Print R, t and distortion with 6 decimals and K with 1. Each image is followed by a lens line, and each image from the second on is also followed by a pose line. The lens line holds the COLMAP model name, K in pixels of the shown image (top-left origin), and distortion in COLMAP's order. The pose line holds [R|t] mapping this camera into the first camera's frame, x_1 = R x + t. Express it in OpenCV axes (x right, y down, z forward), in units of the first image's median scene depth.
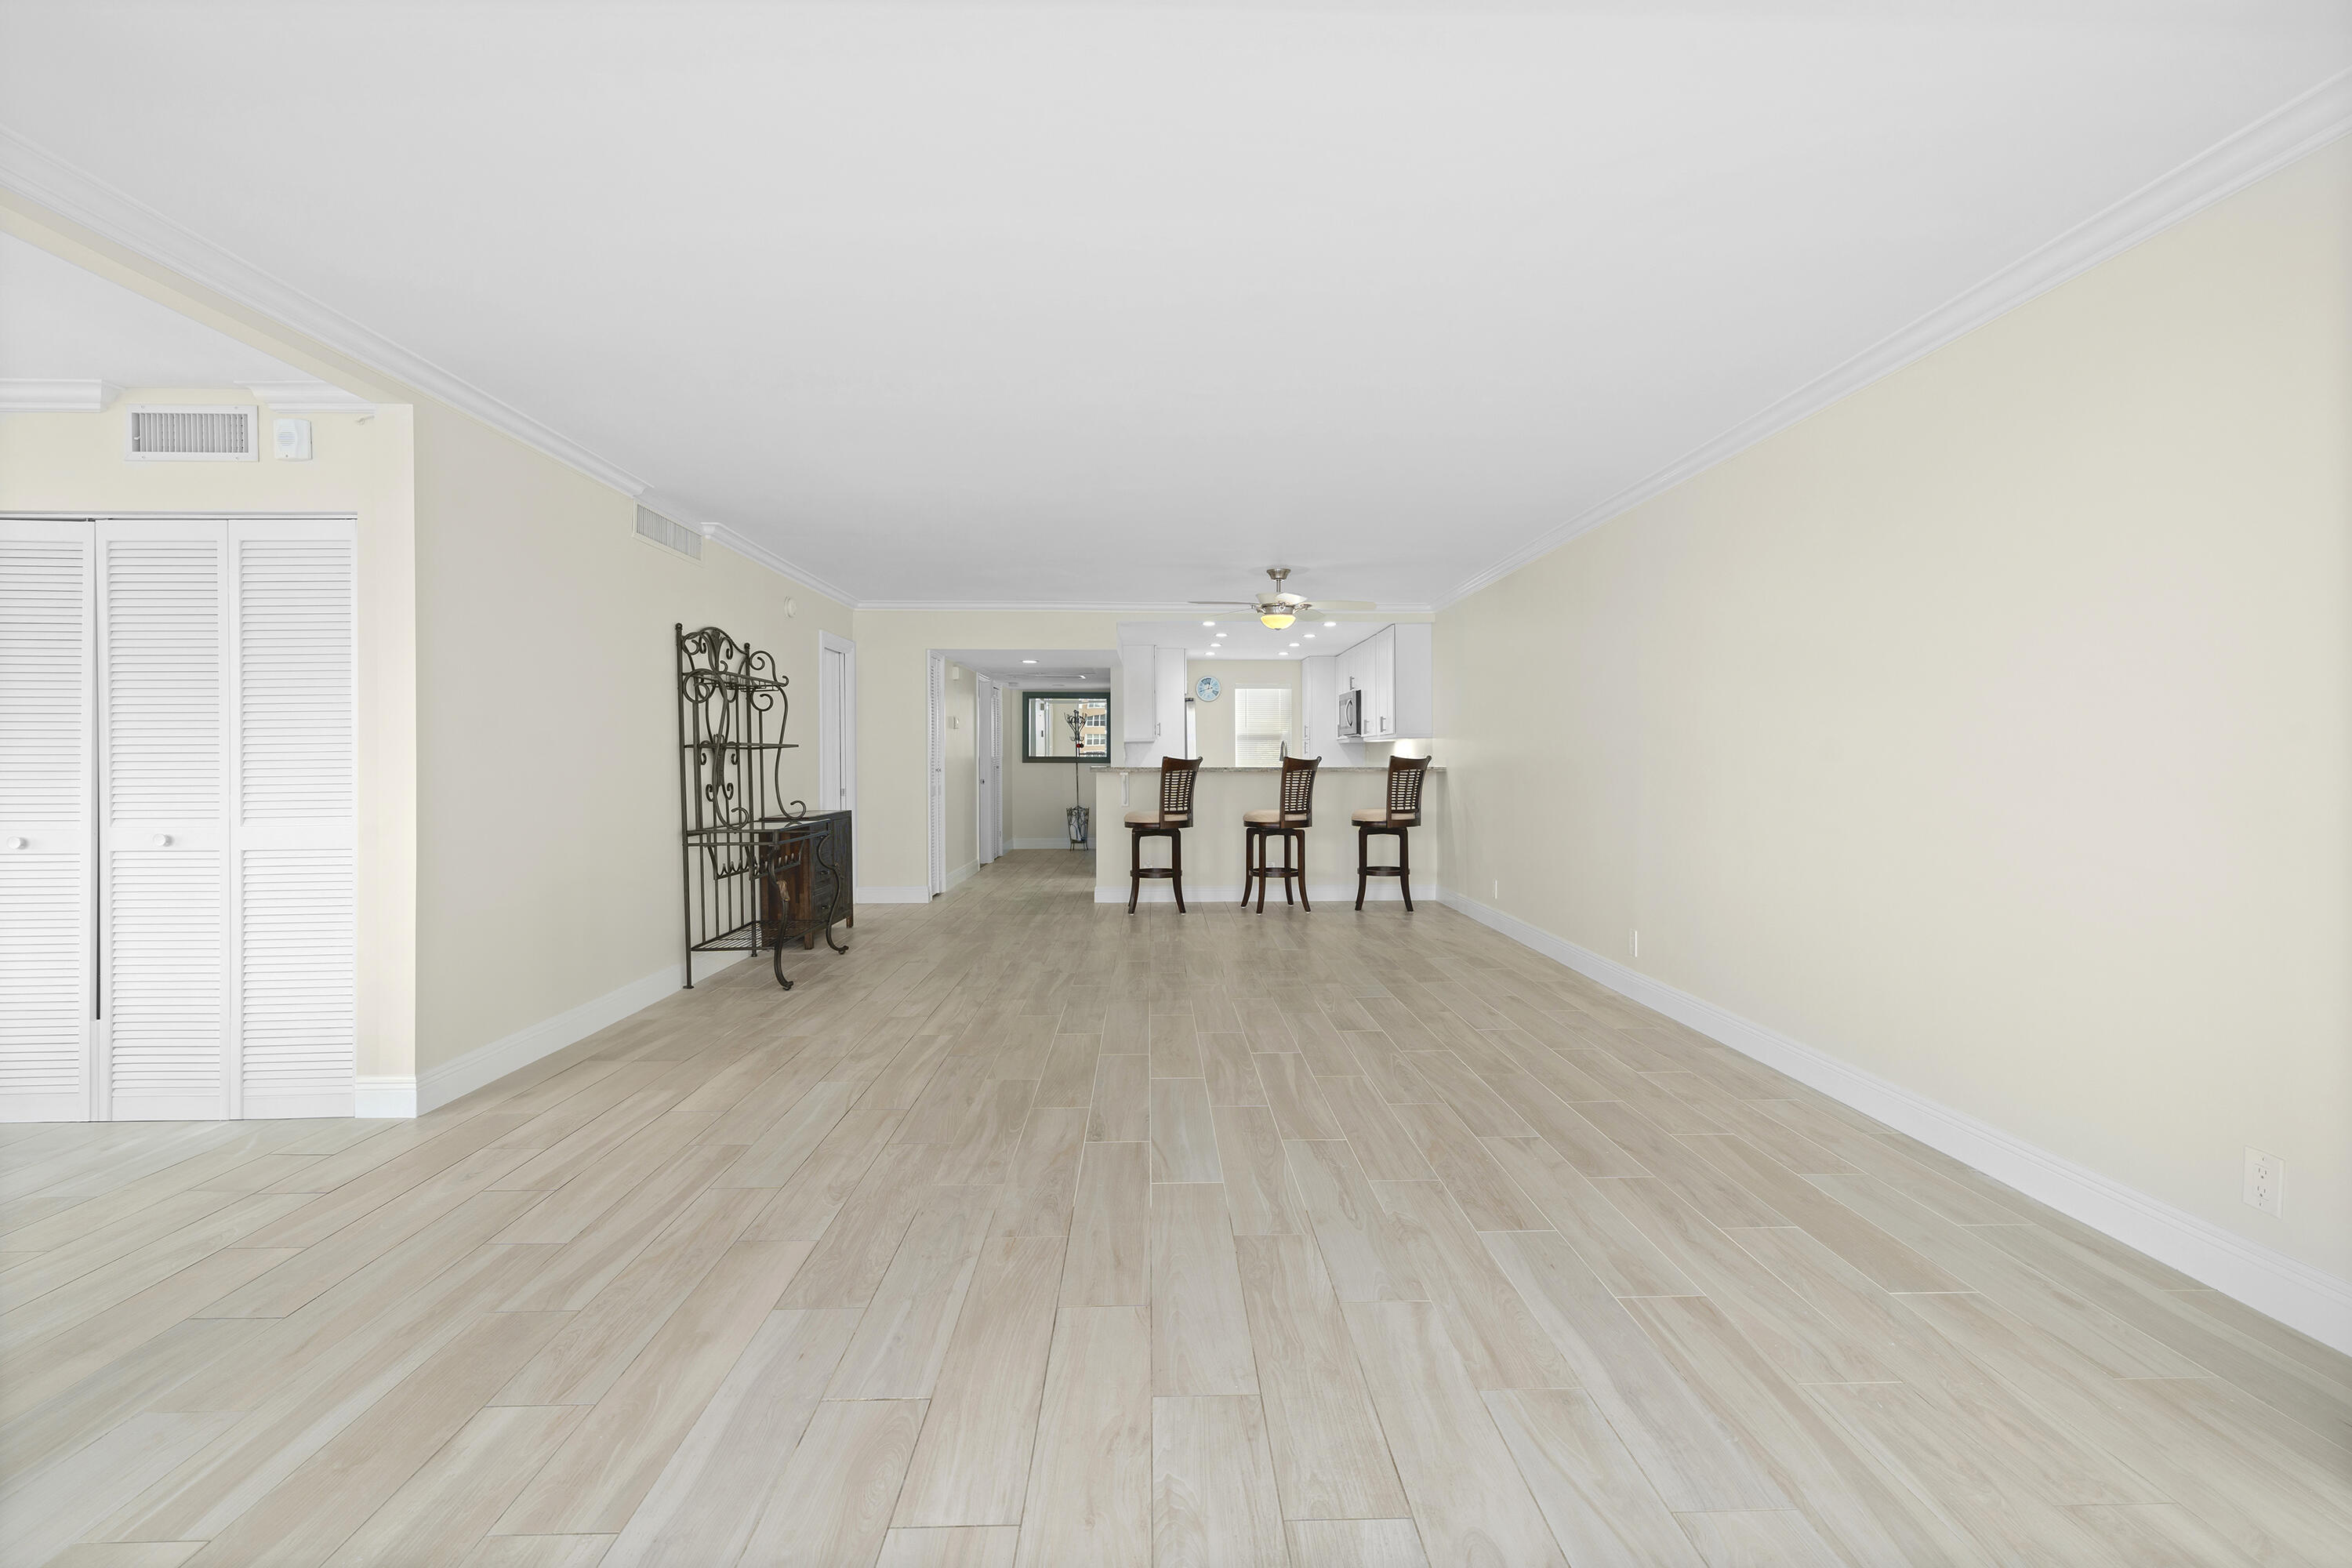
lens RADIAL K [[1097.3, 0, 1199.2], [0, 1097.3, 771.0], [0, 0, 1]] dist [0.004264, 0.000223]
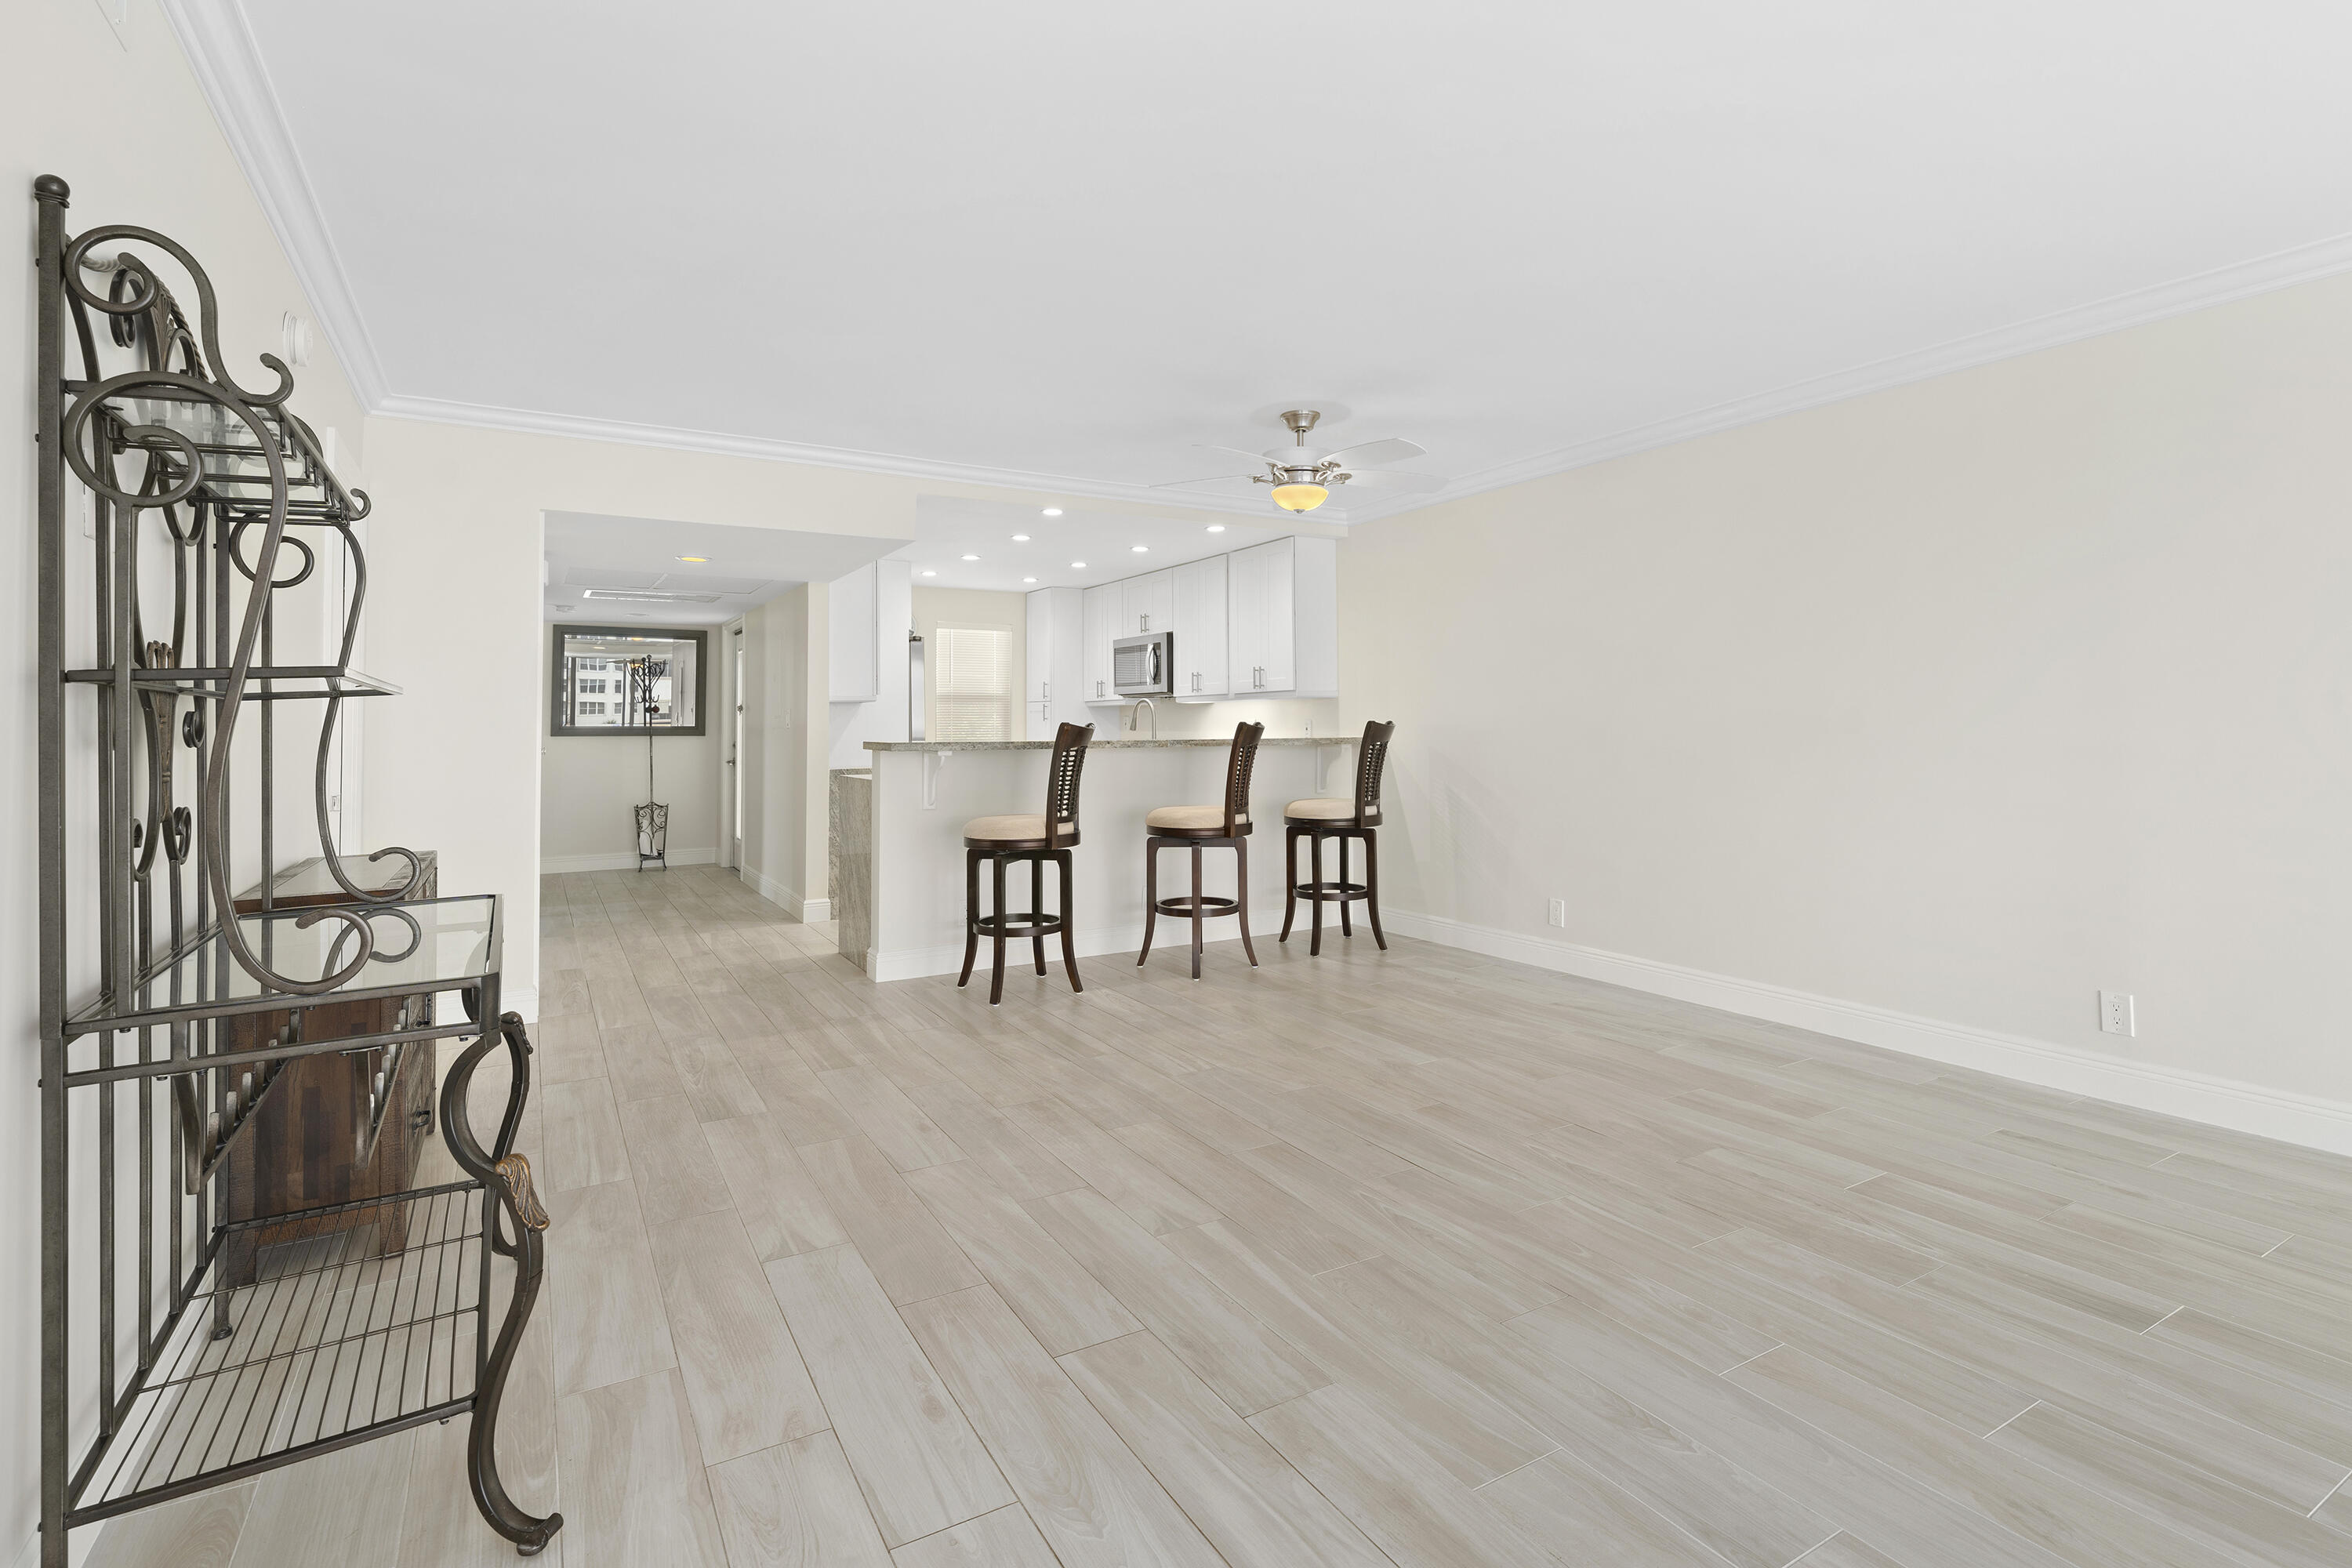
lens RADIAL K [[1097.3, 0, 1170.5], [0, 1097.3, 709.1], [0, 0, 1]] dist [0.004264, 0.000223]
pose [[0.879450, 0.004088, 0.475974, -0.238368], [0.010164, 0.999574, -0.027364, -0.003681], [-0.475883, 0.028903, 0.879033, 0.432539]]
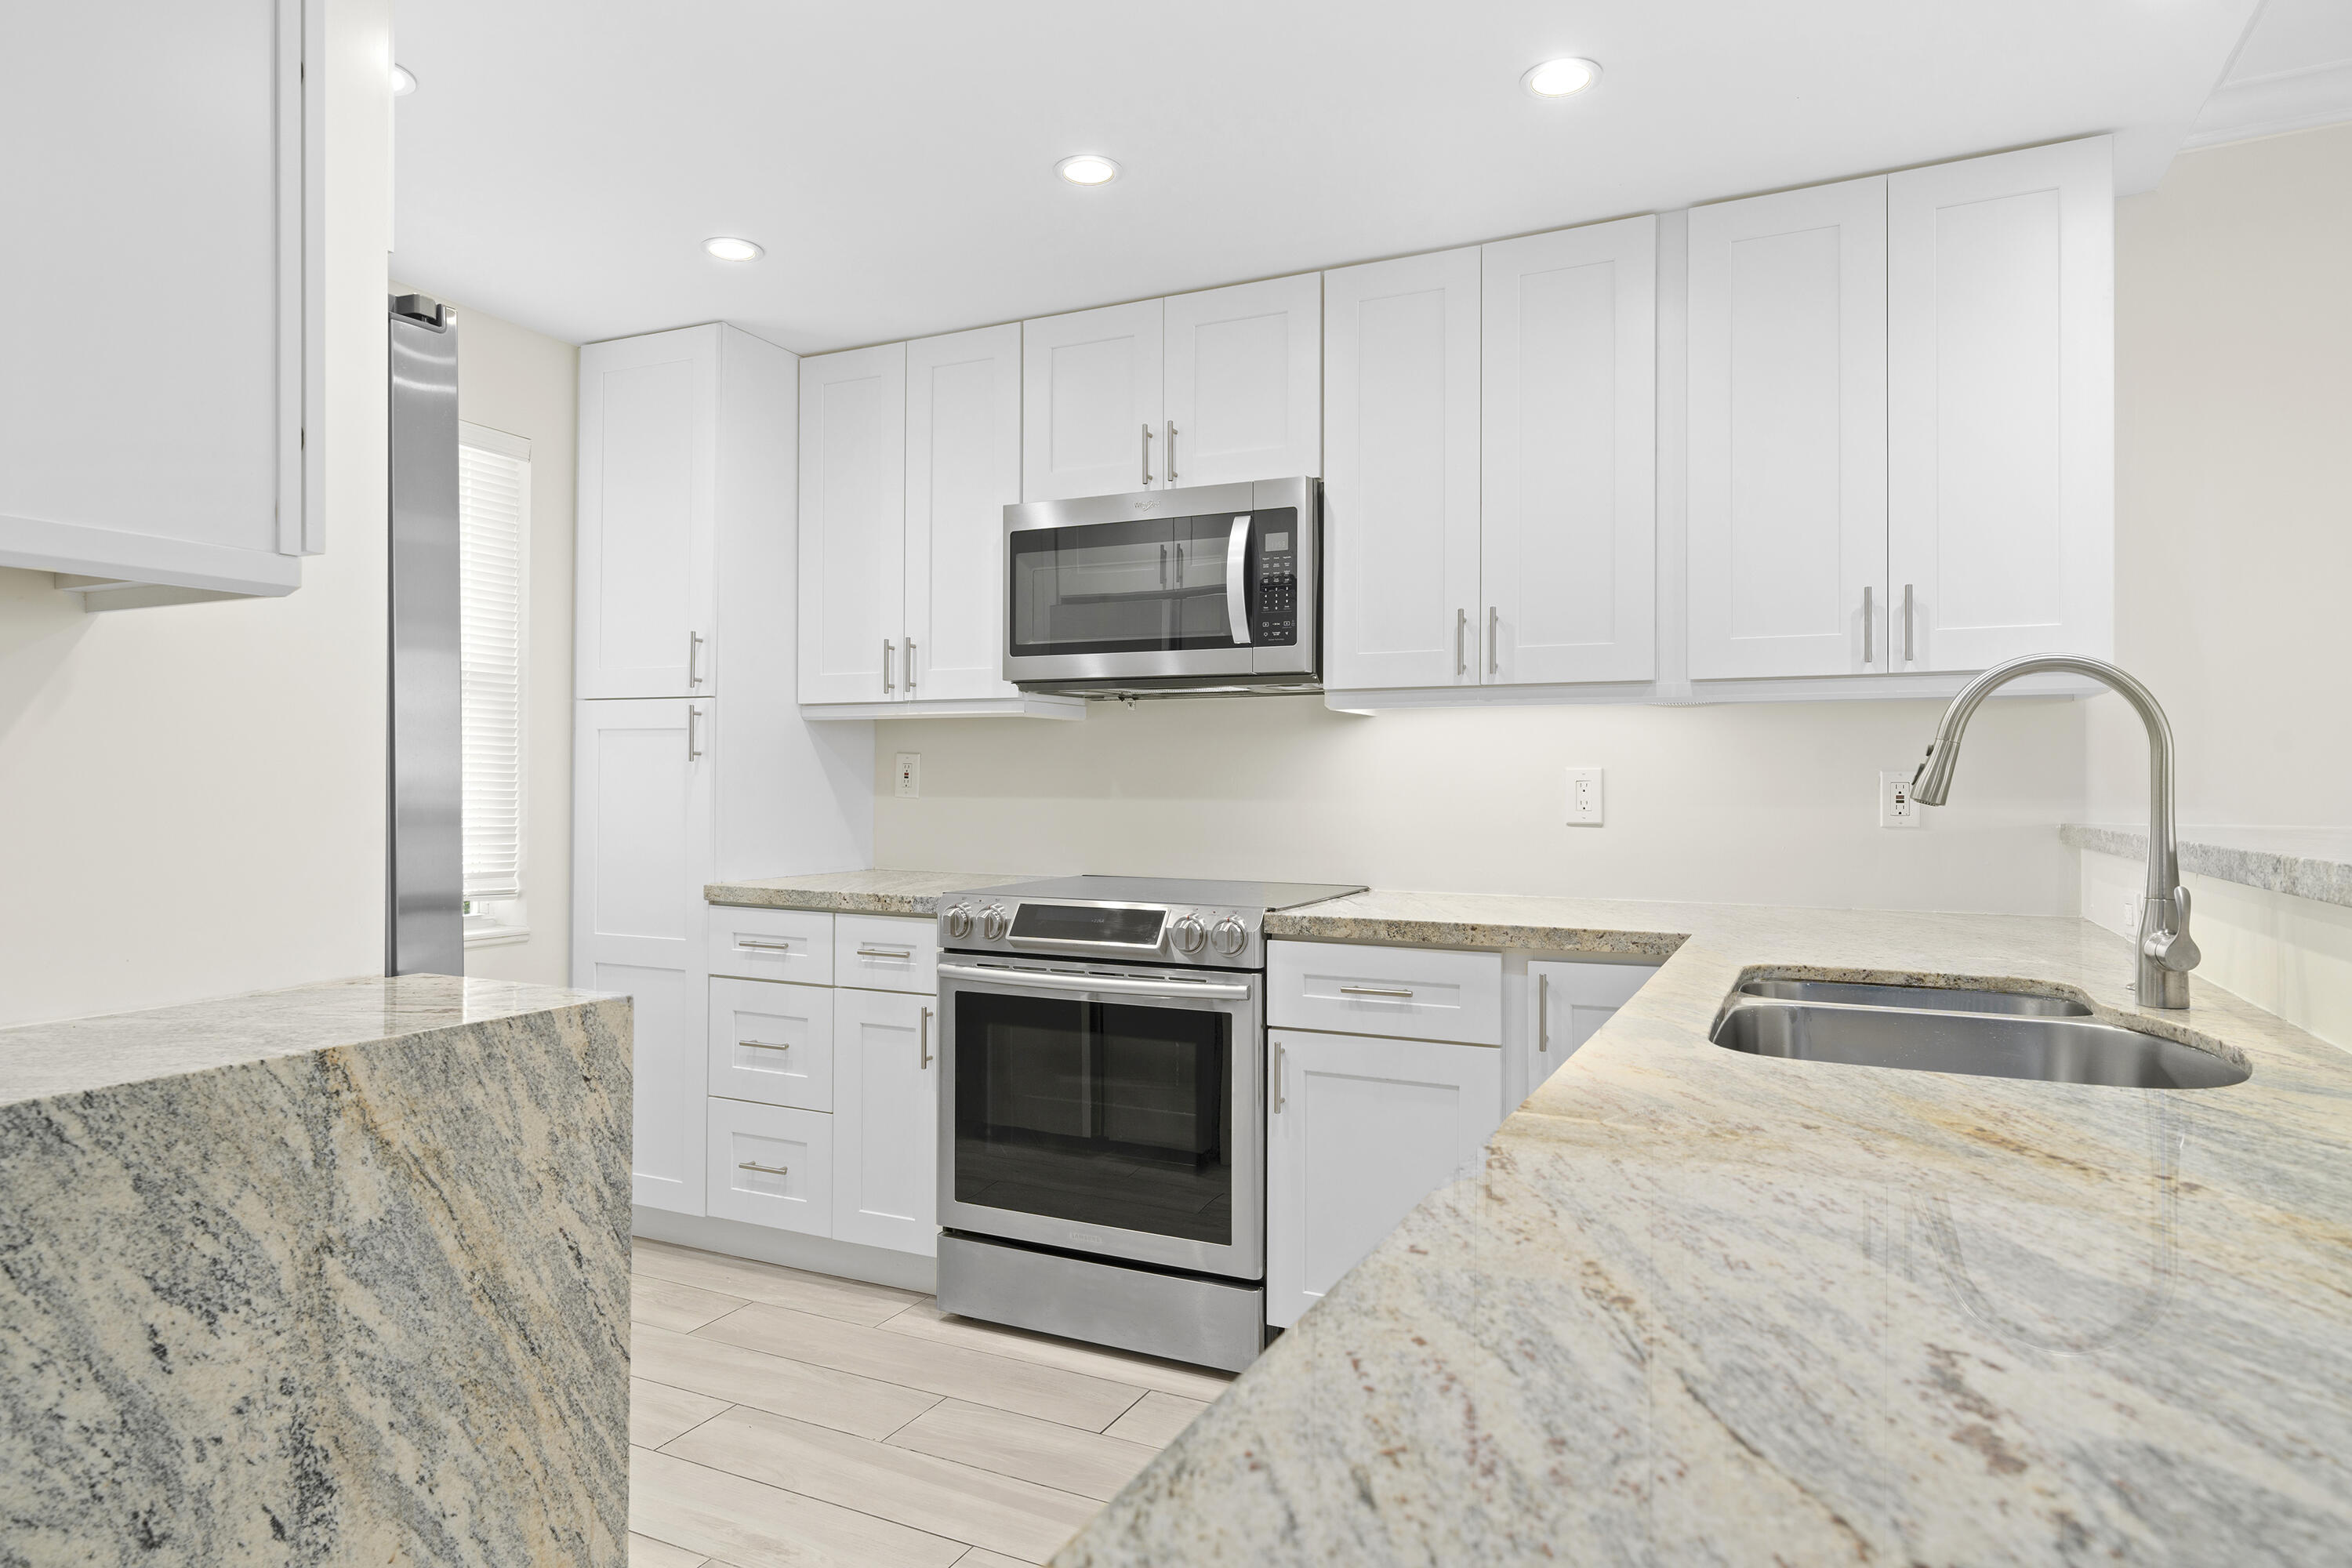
lens RADIAL K [[1383.1, 0, 1183.8], [0, 1383.1, 789.5], [0, 0, 1]] dist [0.007418, 0.000609]
pose [[0.475603, 0.003624, 0.879653, -0.137047], [0.001804, 0.999985, -0.005095, -0.011241], [-0.879658, 0.004010, 0.475589, 1.057333]]
